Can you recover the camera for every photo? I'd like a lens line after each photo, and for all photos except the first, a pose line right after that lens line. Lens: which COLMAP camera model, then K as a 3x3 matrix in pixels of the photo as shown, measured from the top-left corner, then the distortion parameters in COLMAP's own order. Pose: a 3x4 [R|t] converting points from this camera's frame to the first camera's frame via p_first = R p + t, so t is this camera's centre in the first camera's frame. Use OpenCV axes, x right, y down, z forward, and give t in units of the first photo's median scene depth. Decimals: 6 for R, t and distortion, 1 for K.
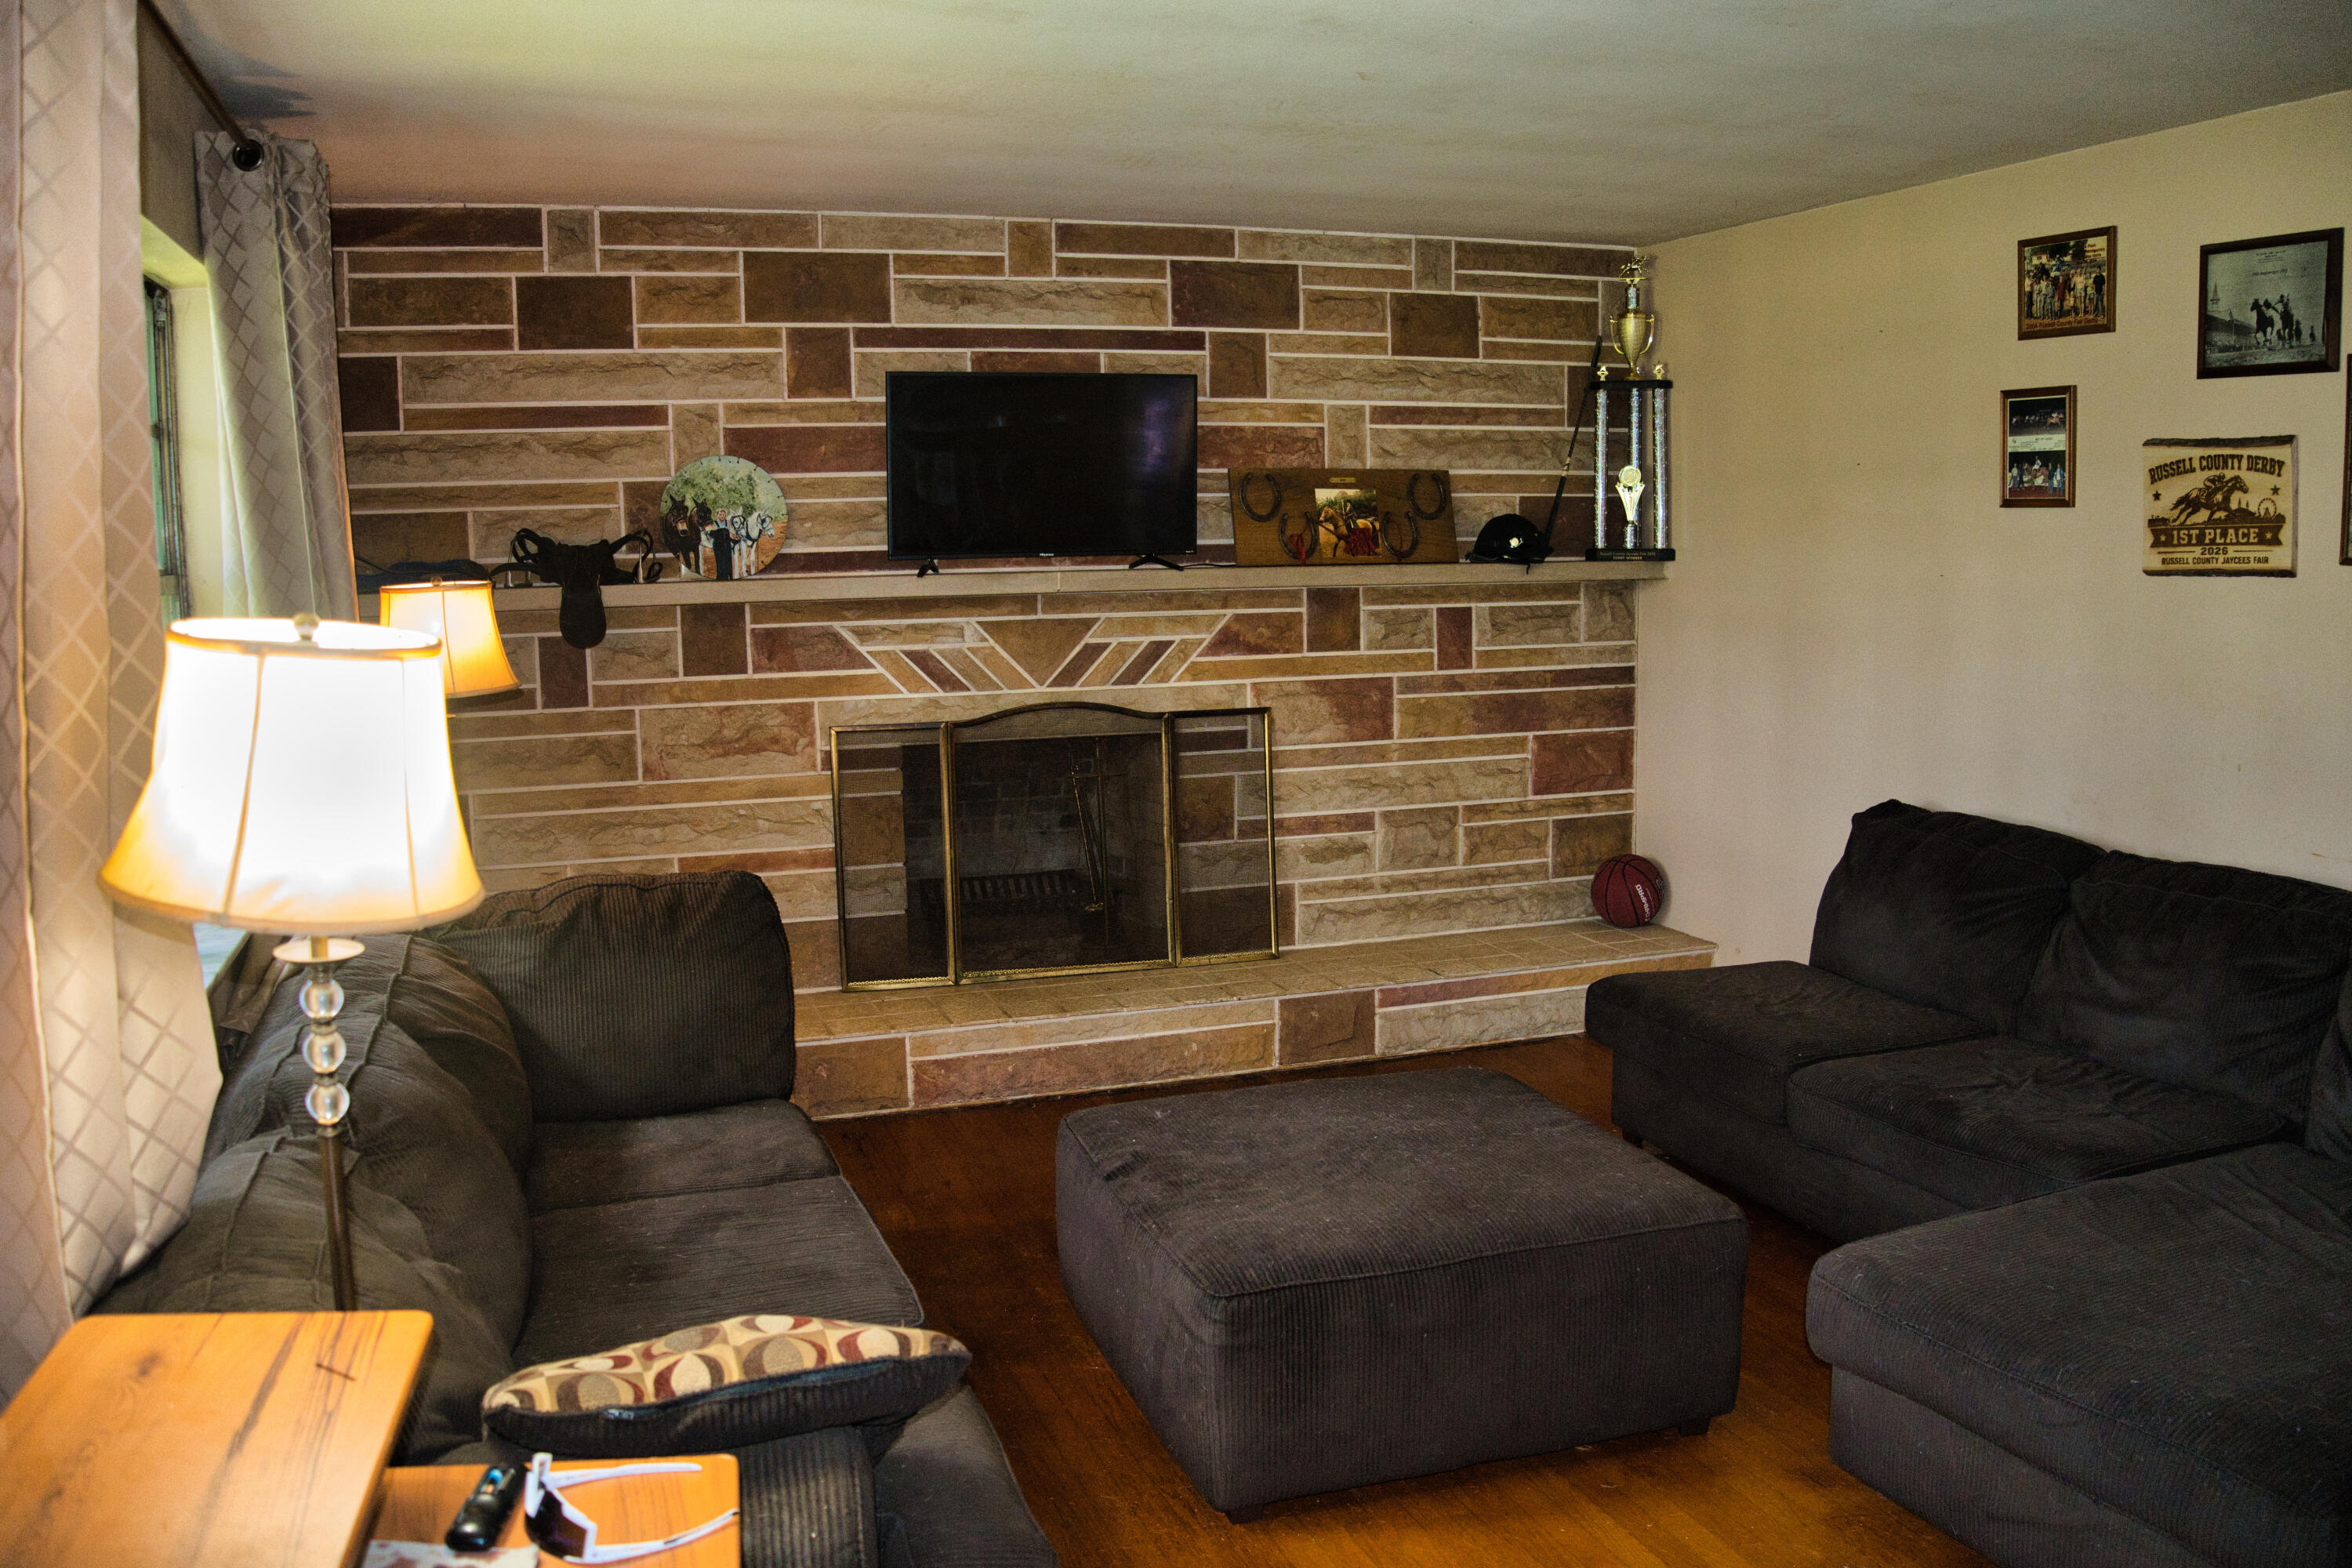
lens RADIAL K [[1906.7, 0, 1178.0], [0, 1906.7, 779.4], [0, 0, 1]] dist [-0.181431, 0.063360]
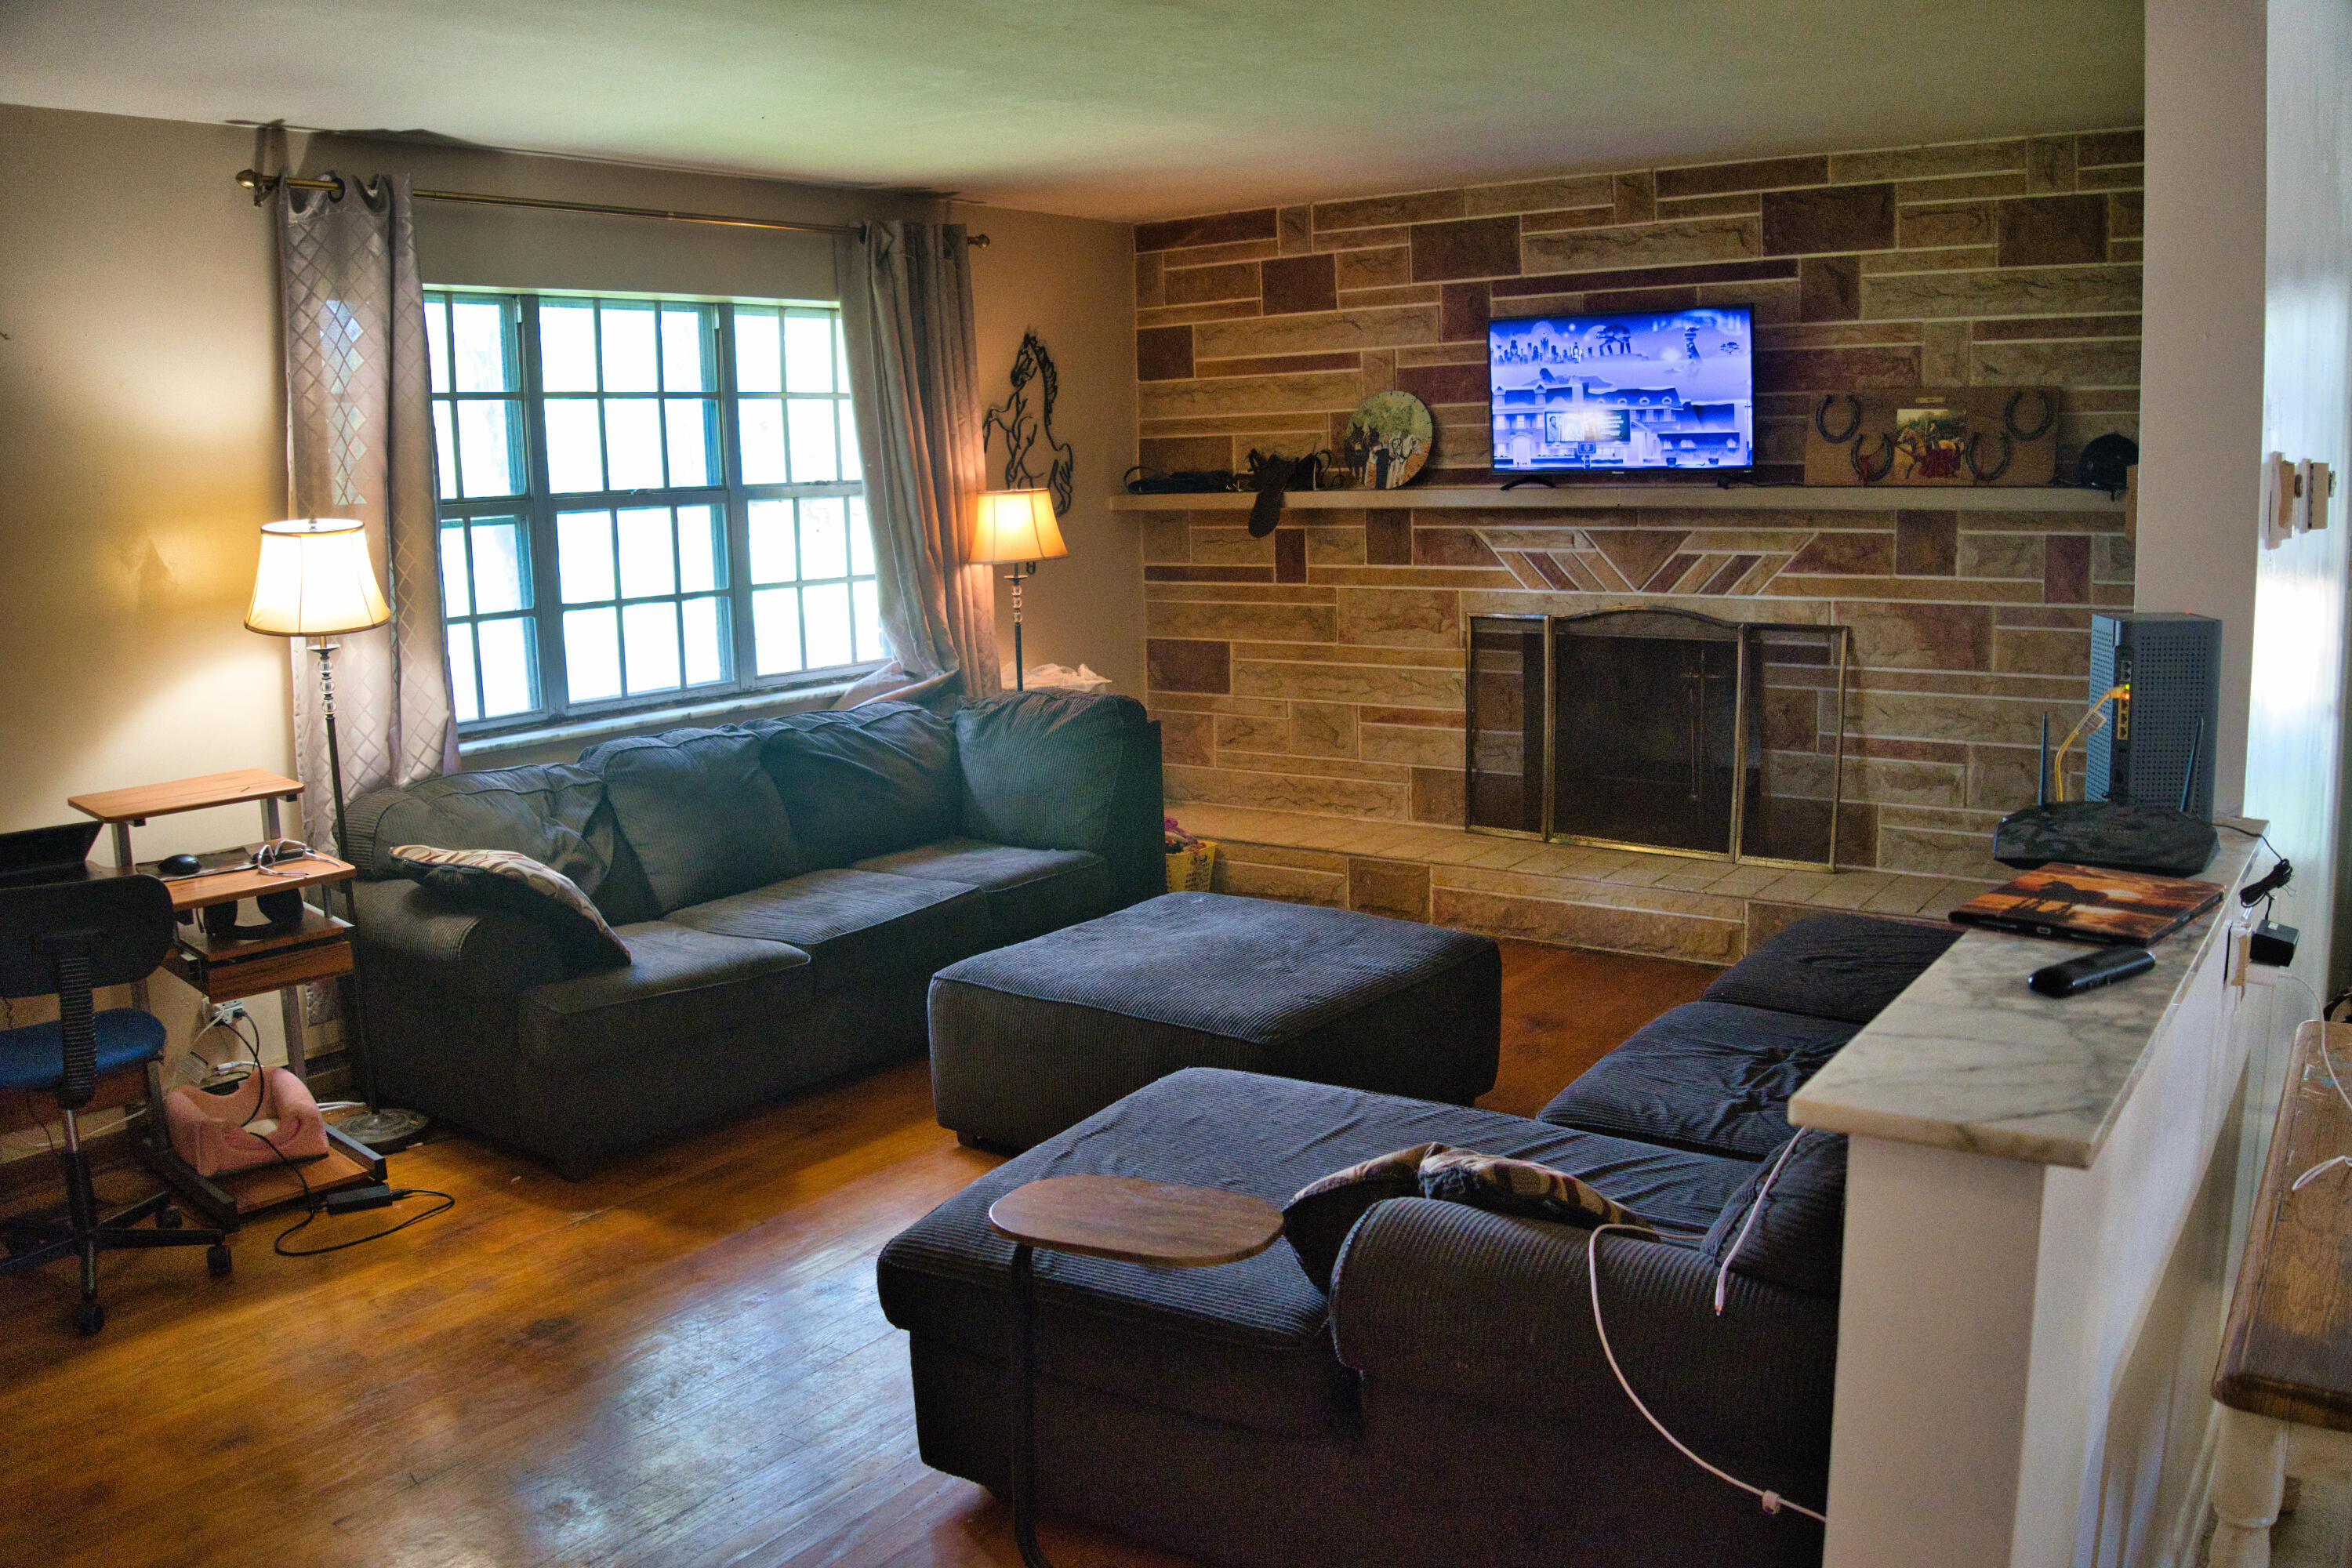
lens RADIAL K [[1906.7, 0, 1172.7], [0, 1906.7, 783.1], [0, 0, 1]] dist [-0.181431, 0.063360]
pose [[0.562483, 0.134204, -0.815845, 0.693014], [-0.087573, 0.990859, 0.102616, -0.026552], [0.822158, 0.013726, 0.569093, 0.150066]]
